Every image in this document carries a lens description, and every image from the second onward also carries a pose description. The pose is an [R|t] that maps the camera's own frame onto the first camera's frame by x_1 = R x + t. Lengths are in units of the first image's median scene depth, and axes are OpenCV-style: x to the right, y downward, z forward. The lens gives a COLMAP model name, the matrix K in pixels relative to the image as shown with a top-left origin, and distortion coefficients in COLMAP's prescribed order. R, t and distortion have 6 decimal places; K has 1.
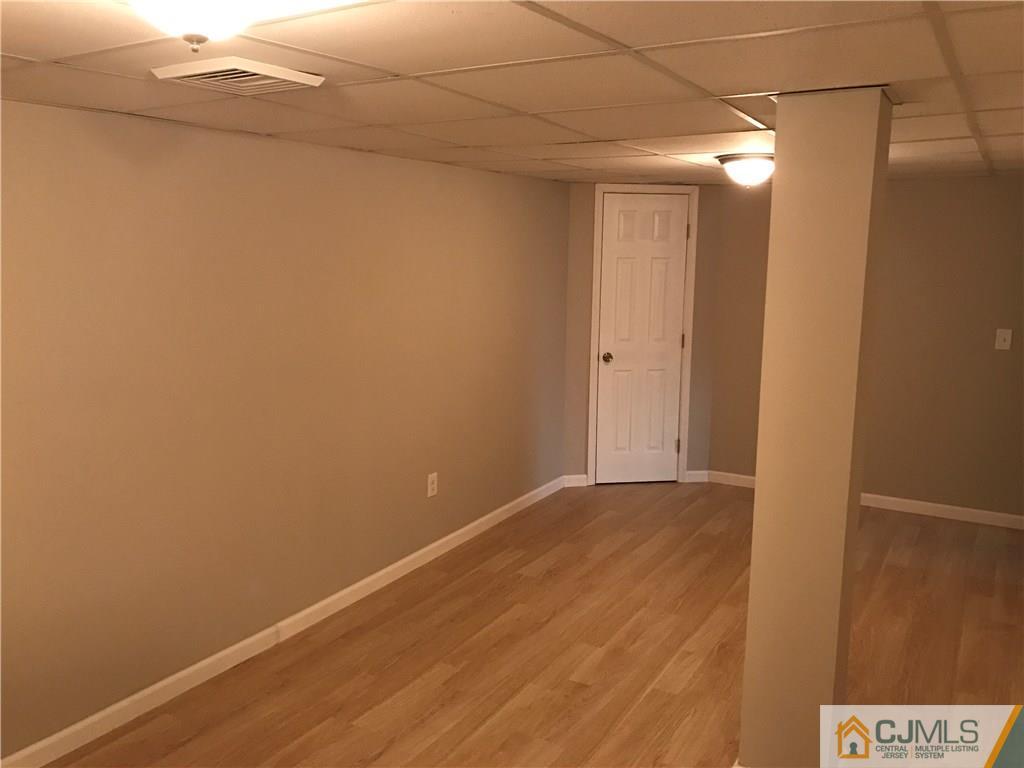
lens RADIAL K [[829.6, 0, 511.9], [0, 829.6, 370.5], [0, 0, 1]] dist [0.064338, -0.109801]
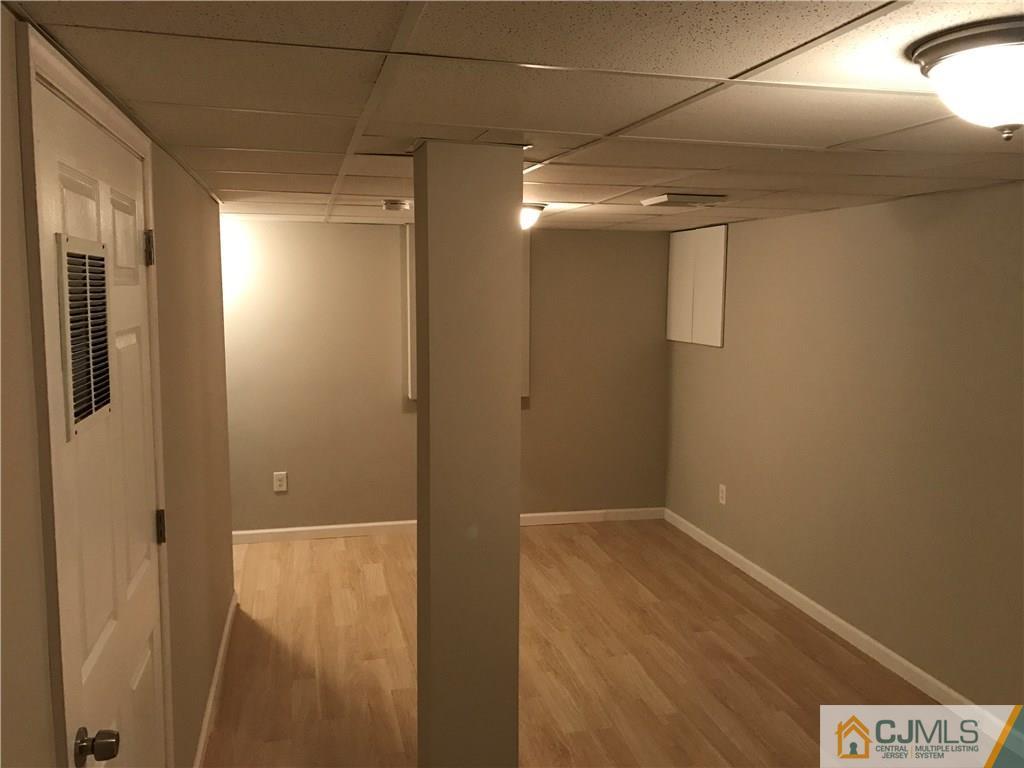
lens RADIAL K [[829.6, 0, 511.9], [0, 829.6, 370.5], [0, 0, 1]] dist [0.064338, -0.109801]
pose [[-0.708434, 0.067711, -0.702522, 0.933766], [-0.118289, 0.969916, 0.212767, -0.247588], [0.695794, 0.233832, -0.679112, 1.553923]]
